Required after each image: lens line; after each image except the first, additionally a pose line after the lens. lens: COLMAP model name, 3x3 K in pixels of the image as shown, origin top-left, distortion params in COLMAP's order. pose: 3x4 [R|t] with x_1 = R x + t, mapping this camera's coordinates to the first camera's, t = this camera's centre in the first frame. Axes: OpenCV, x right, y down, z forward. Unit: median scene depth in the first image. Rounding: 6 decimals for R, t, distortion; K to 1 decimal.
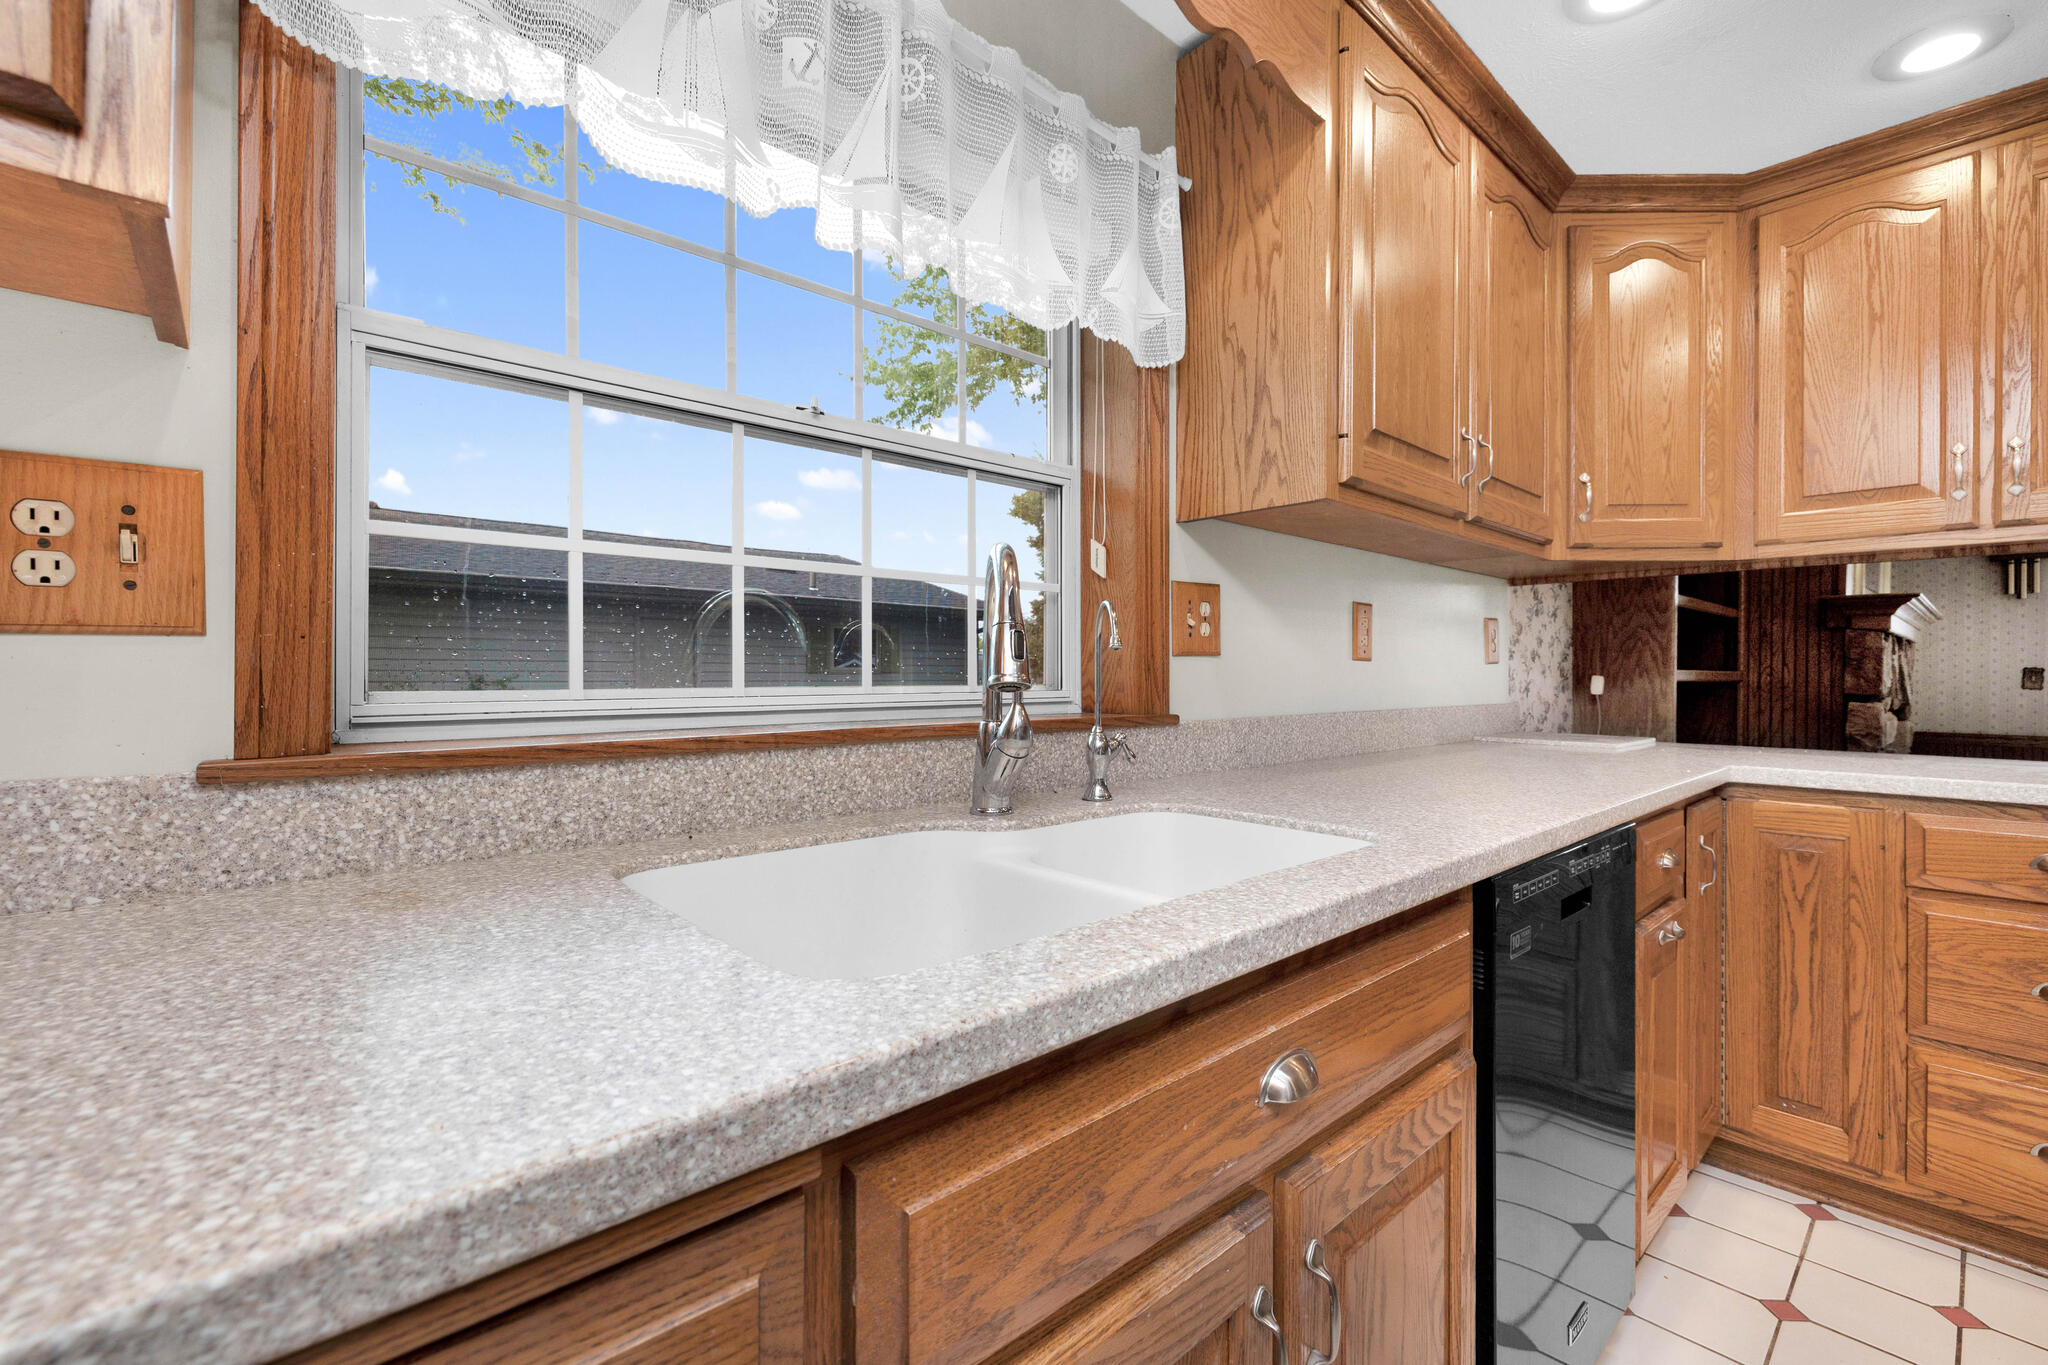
lens RADIAL K [[874.5, 0, 1033.3], [0, 874.5, 669.9], [0, 0, 1]] dist [-0.003423, 0.000935]
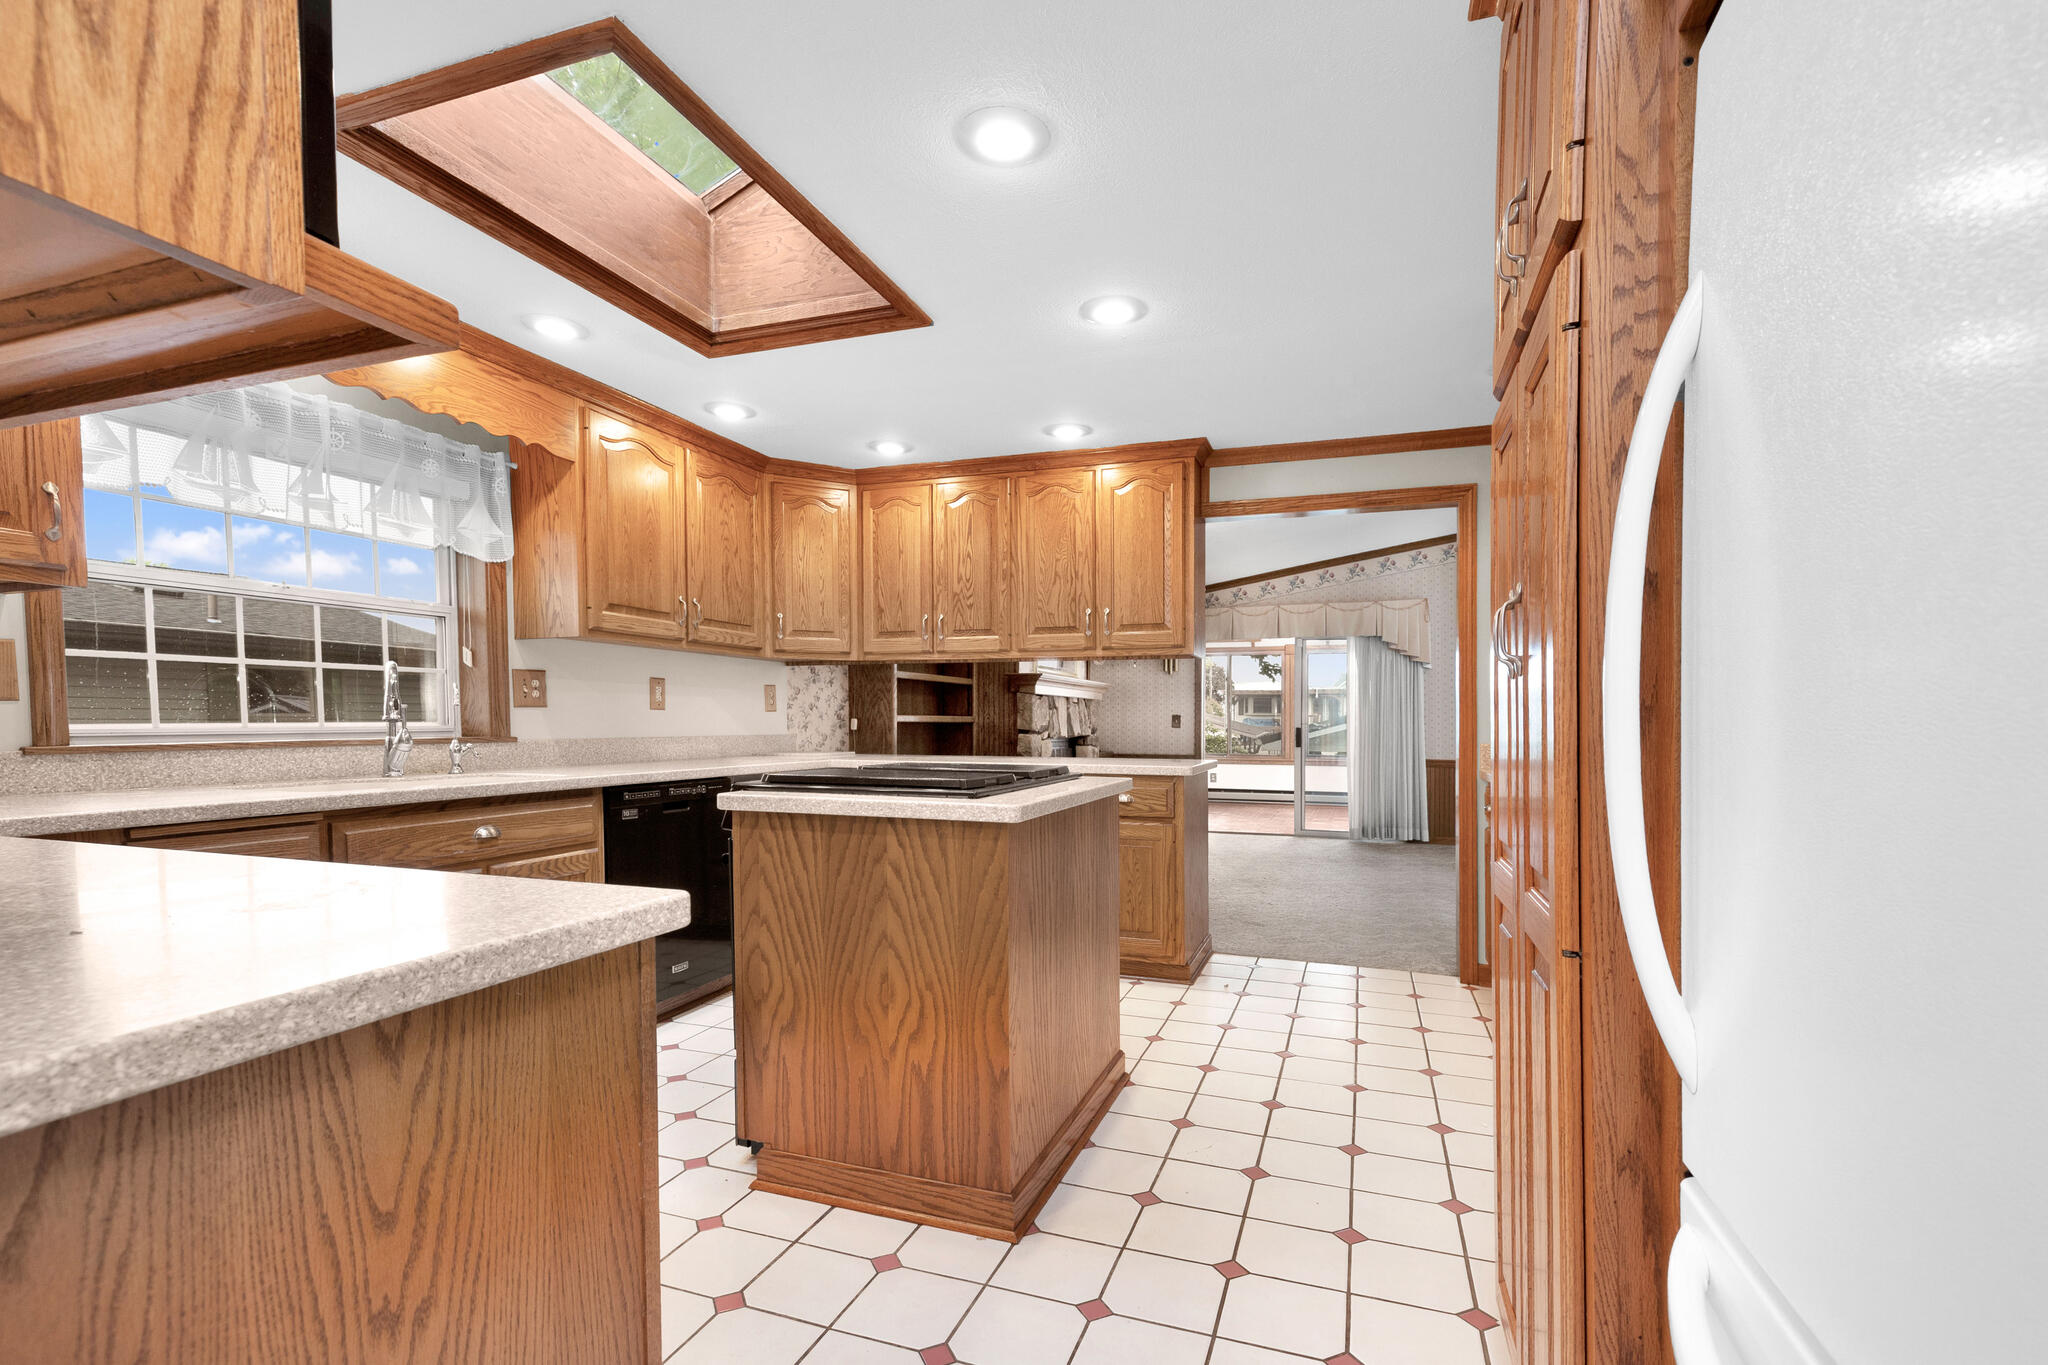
lens RADIAL K [[931.3, 0, 1038.3], [0, 931.3, 755.7], [0, 0, 1]] dist [0.013217, 0.000802]
pose [[0.883325, -0.019832, 0.468341, 0.186889], [0.000469, 0.999142, 0.041423, 0.005014], [-0.468760, -0.036370, 0.882576, -1.231507]]
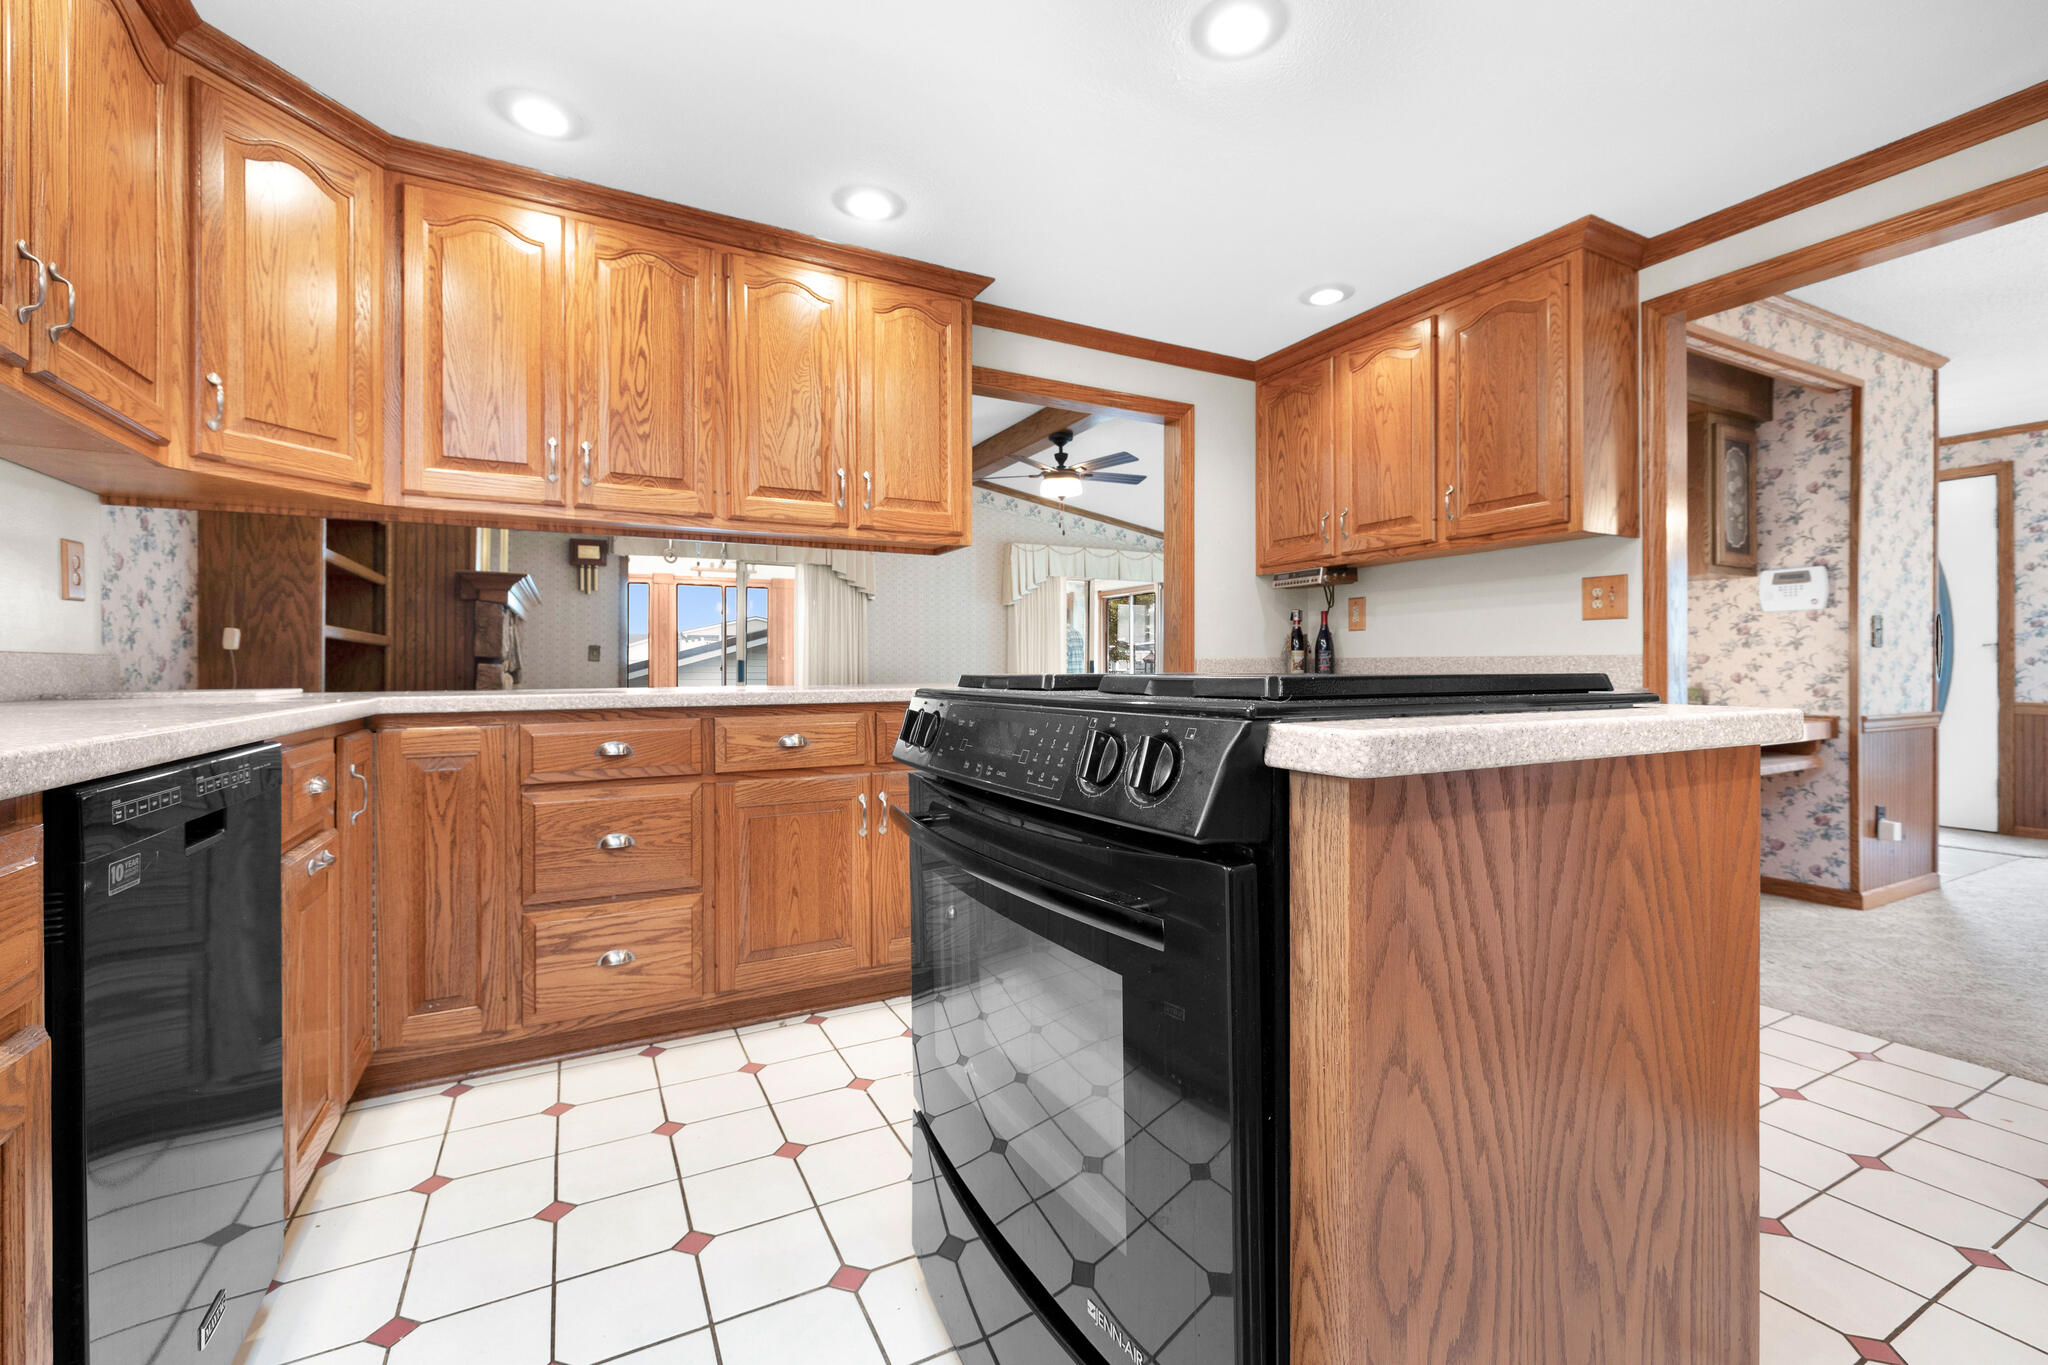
lens RADIAL K [[874.5, 0, 1025.7], [0, 874.5, 663.9], [0, 0, 1]] dist [-0.003423, 0.000935]
pose [[0.255591, -0.002532, 0.966782, 0.002369], [0.003589, 0.999992, 0.001670, 0.071129], [-0.966778, 0.003043, 0.255598, 0.005812]]
